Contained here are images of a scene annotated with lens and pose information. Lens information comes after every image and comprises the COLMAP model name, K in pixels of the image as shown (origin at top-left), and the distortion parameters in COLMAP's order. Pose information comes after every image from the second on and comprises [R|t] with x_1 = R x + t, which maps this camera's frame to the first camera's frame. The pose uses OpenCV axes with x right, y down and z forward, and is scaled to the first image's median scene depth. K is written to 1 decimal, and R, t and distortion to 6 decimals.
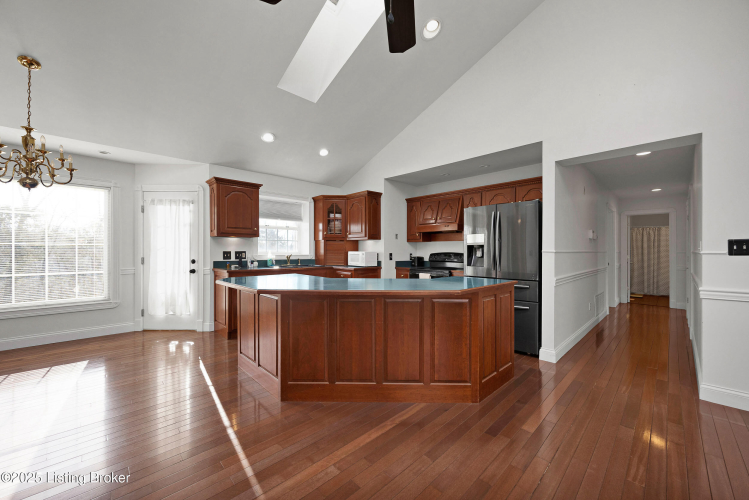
lens RADIAL K [[291.9, 0, 372.3], [0, 291.9, 251.2], [0, 0, 1]] dist [-0.003574, -0.000123]
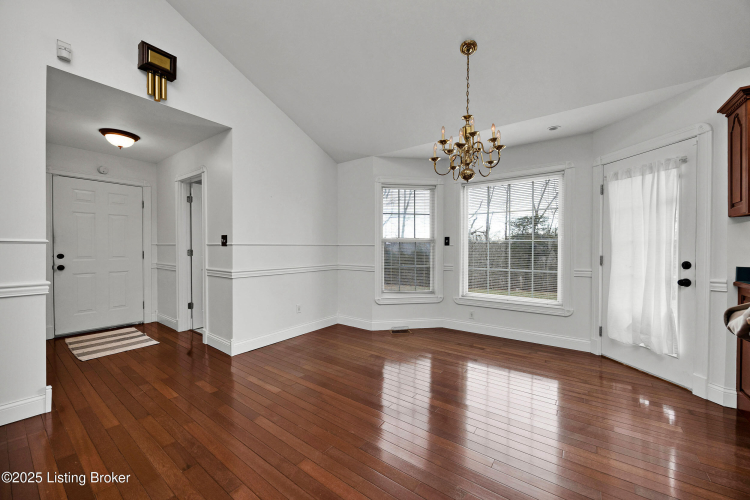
lens RADIAL K [[292.3, 0, 372.8], [0, 292.3, 251.2], [0, 0, 1]] dist [-0.003574, -0.000123]
pose [[0.167738, 0.005350, -0.985817, -0.168198], [-0.008997, 0.999952, 0.003896, 0.012013], [0.985791, 0.008215, 0.167778, 0.318634]]
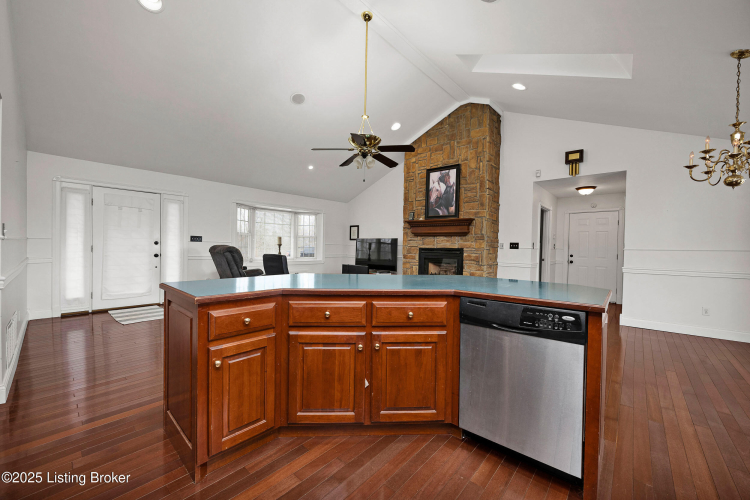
lens RADIAL K [[302.5, 0, 378.1], [0, 302.5, 252.4], [0, 0, 1]] dist [0.020247, 0.000020]
pose [[-0.995386, -0.029624, -0.091263, 0.065376], [-0.031795, 0.999243, 0.022425, 0.015946], [0.090530, 0.025223, -0.995574, 1.165963]]
